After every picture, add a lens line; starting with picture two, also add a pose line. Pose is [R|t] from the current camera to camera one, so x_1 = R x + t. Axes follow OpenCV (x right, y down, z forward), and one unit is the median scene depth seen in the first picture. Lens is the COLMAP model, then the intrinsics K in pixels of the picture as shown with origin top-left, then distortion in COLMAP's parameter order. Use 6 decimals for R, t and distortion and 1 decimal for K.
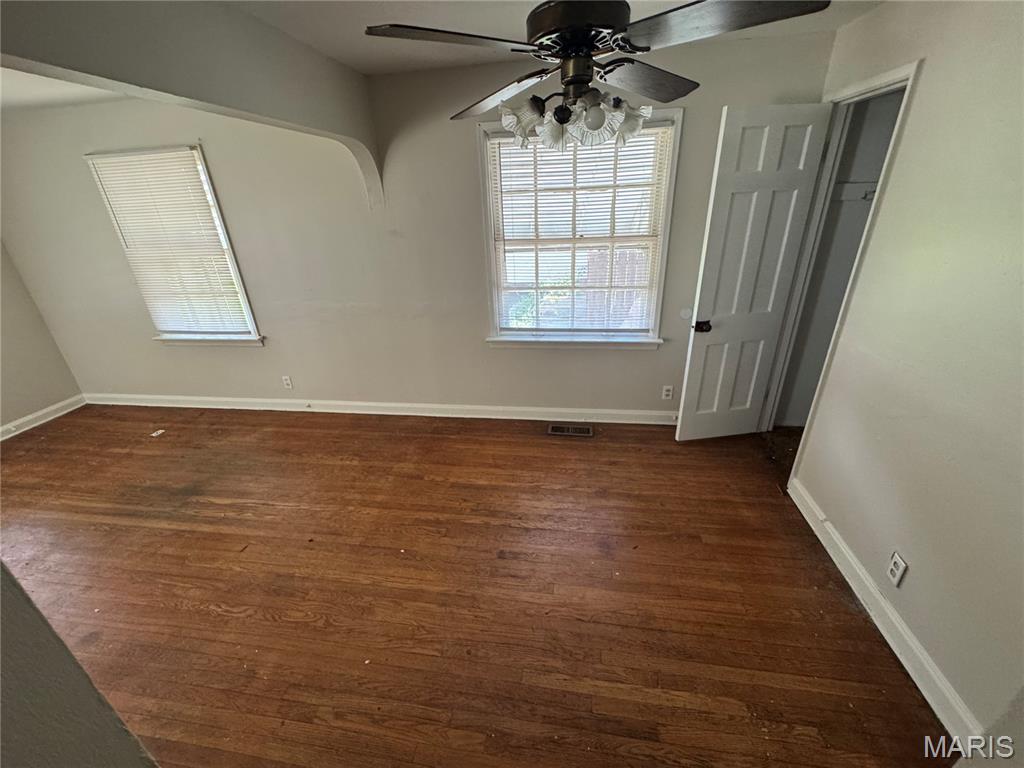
lens RADIAL K [[411.3, 0, 512.0], [0, 411.3, 384.0], [0, 0, 1]] dist [-0.000456, 0.000127]
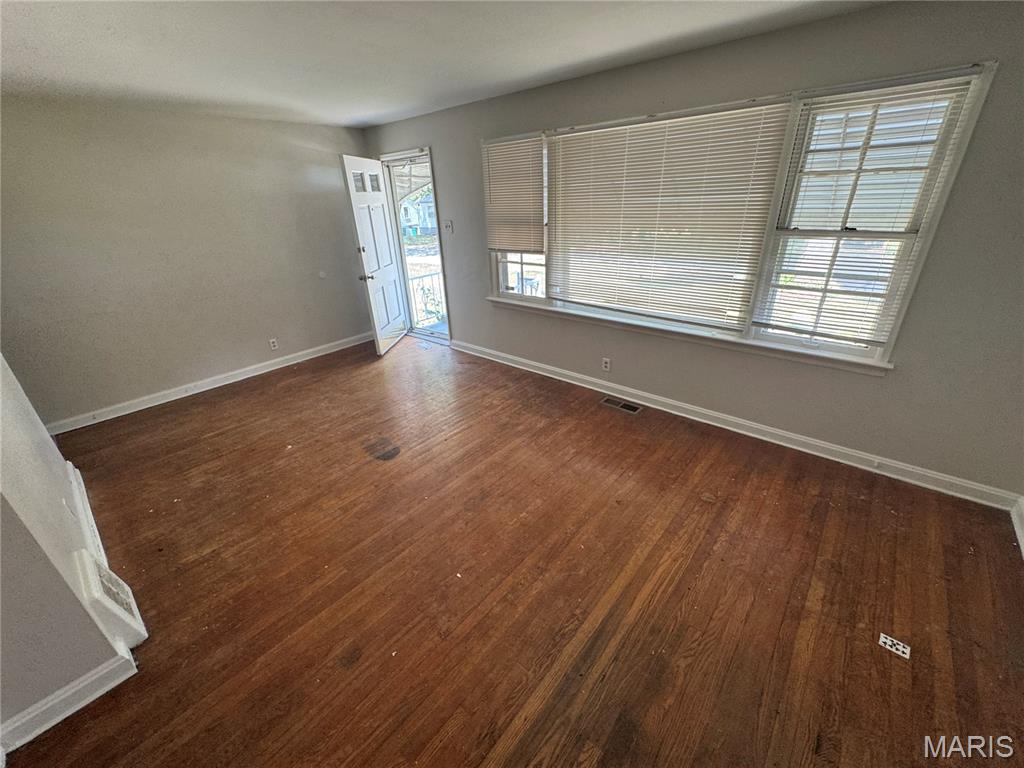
lens RADIAL K [[411.3, 0, 512.0], [0, 411.3, 384.0], [0, 0, 1]] dist [-0.000456, 0.000127]
pose [[-0.531094, 0.416753, -0.737737, -0.450154], [-0.294838, 0.725370, 0.622020, -0.280385], [0.794361, 0.547864, -0.262366, 0.672032]]
